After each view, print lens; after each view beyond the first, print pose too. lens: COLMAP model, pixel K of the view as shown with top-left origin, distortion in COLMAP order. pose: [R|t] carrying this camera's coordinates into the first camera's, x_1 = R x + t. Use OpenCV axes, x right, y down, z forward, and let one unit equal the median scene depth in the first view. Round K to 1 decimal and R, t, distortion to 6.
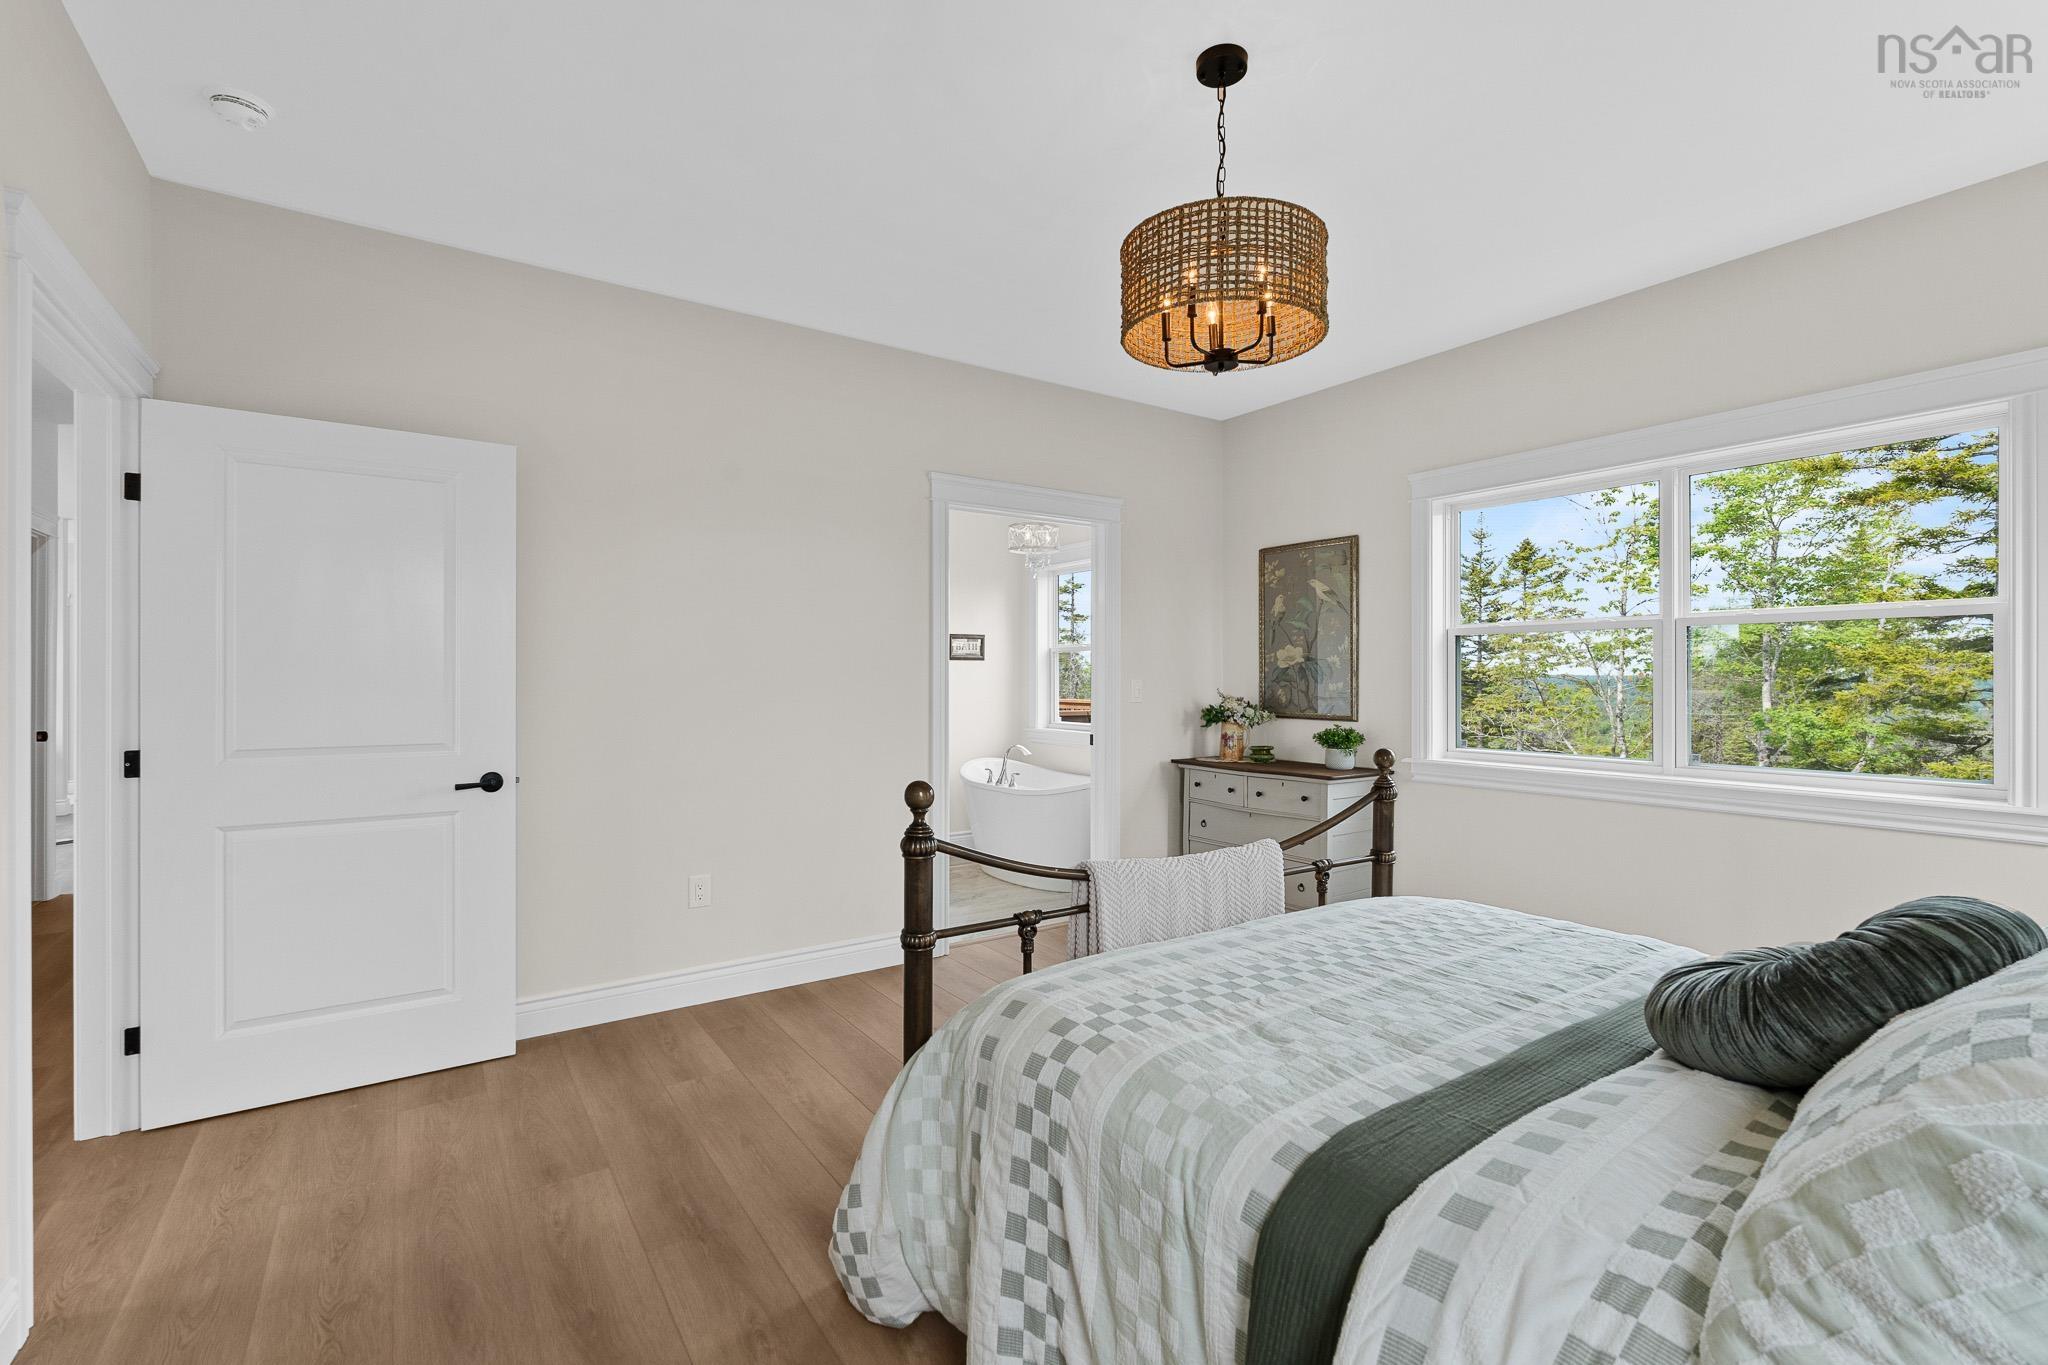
lens RADIAL K [[901.2, 0, 1021.1], [0, 901.2, 677.1], [0, 0, 1]] dist [-0.002057, -0.000716]
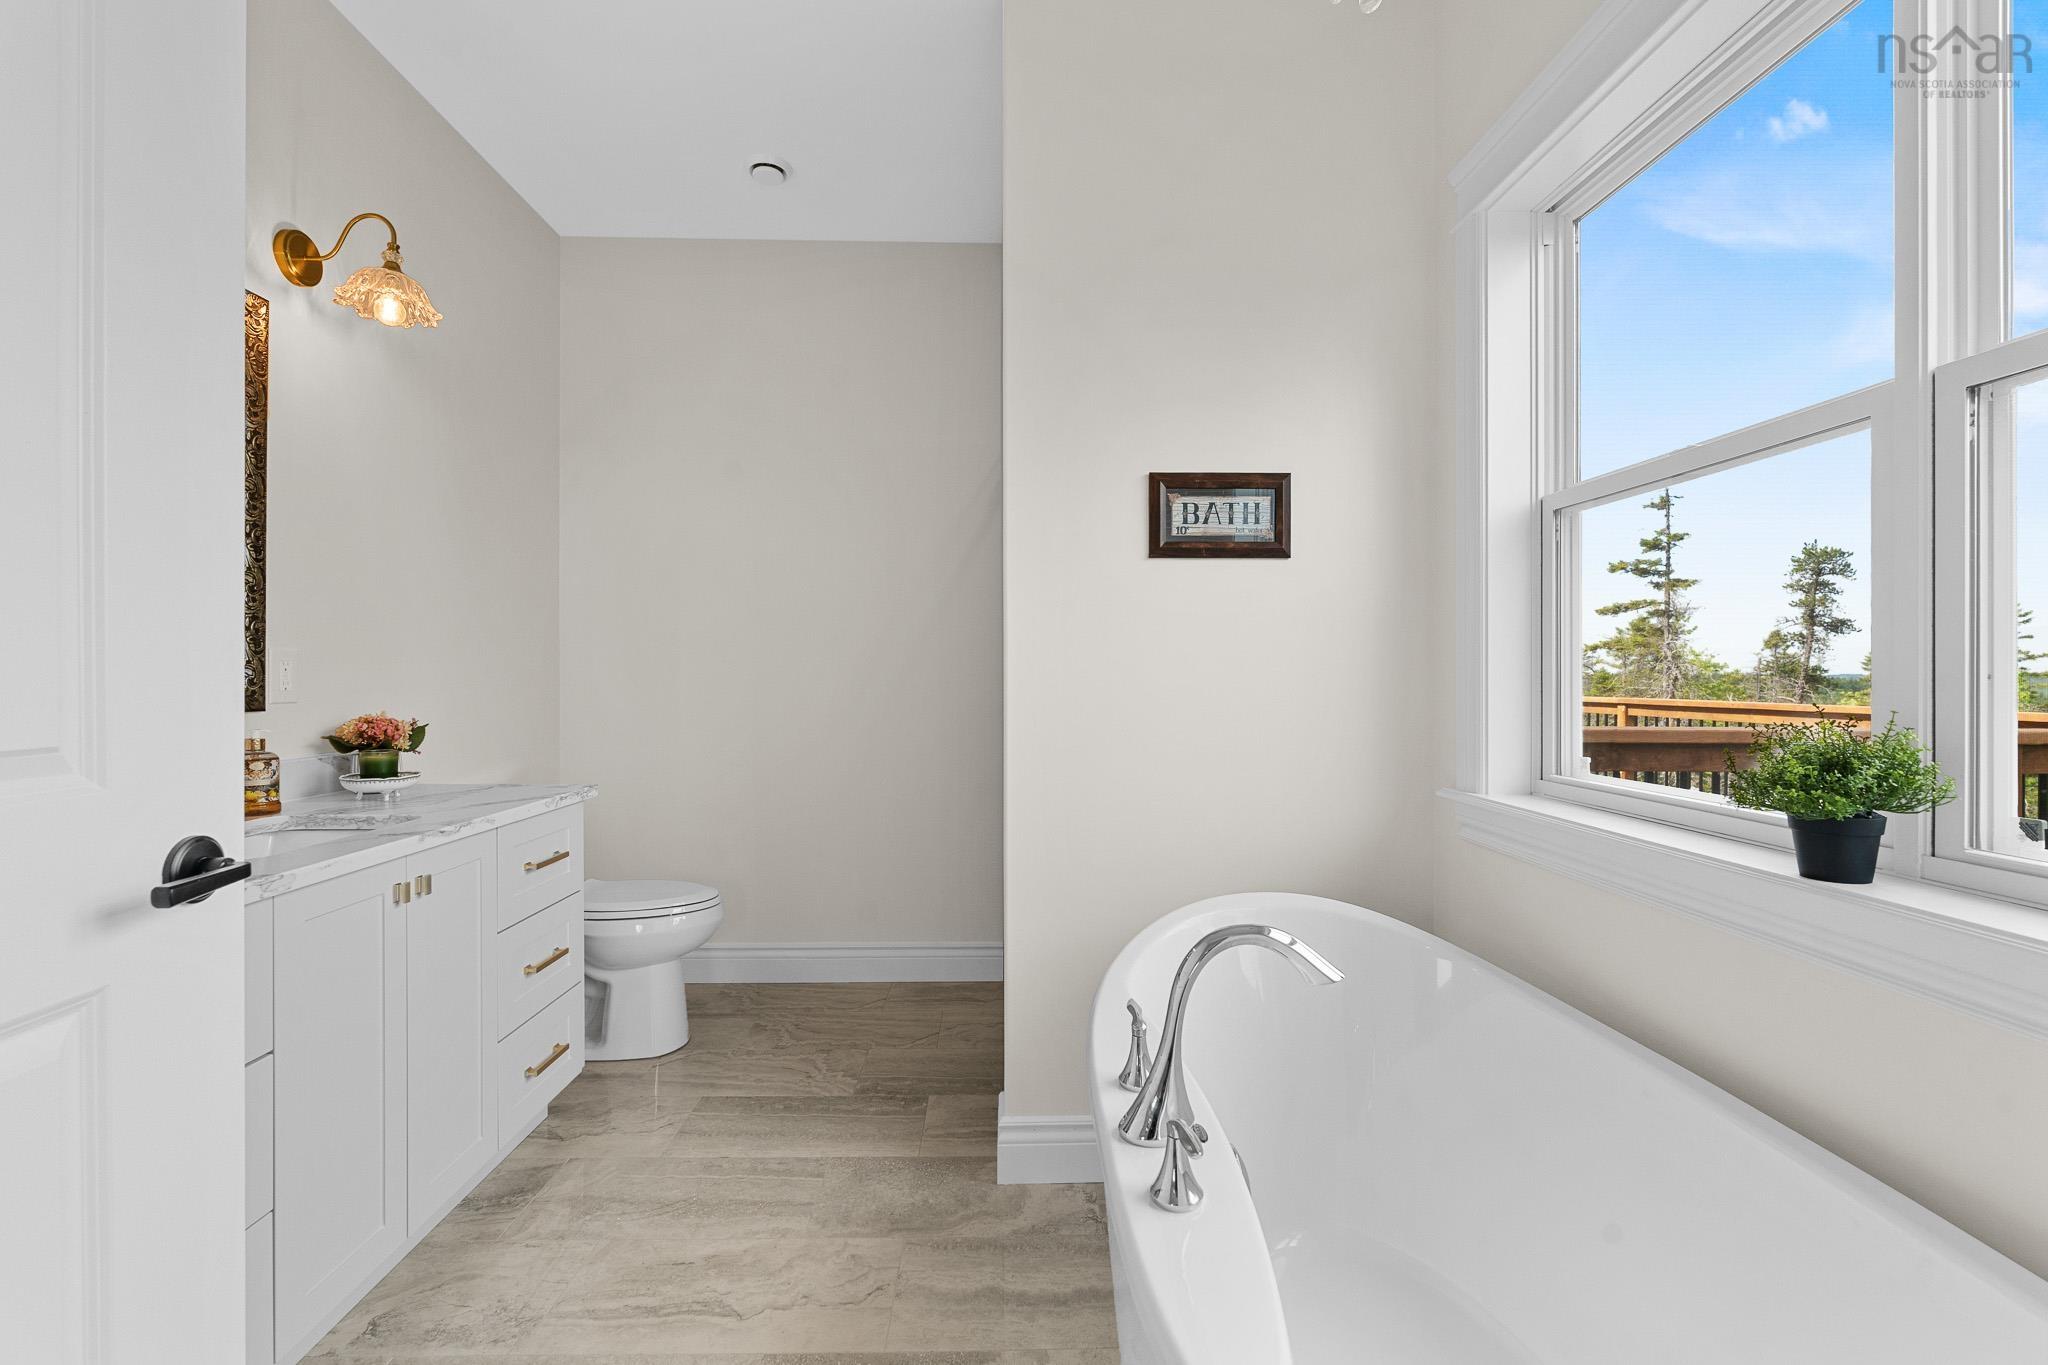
lens RADIAL K [[885.1, 0, 1057.4], [0, 885.1, 677.2], [0, 0, 1]] dist [0.000399, -0.000046]
pose [[0.853253, 0.002179, -0.521492, 0.046715], [-0.000256, 0.999993, 0.003760, 0.020198], [0.521497, -0.003074, 0.853248, 0.685918]]
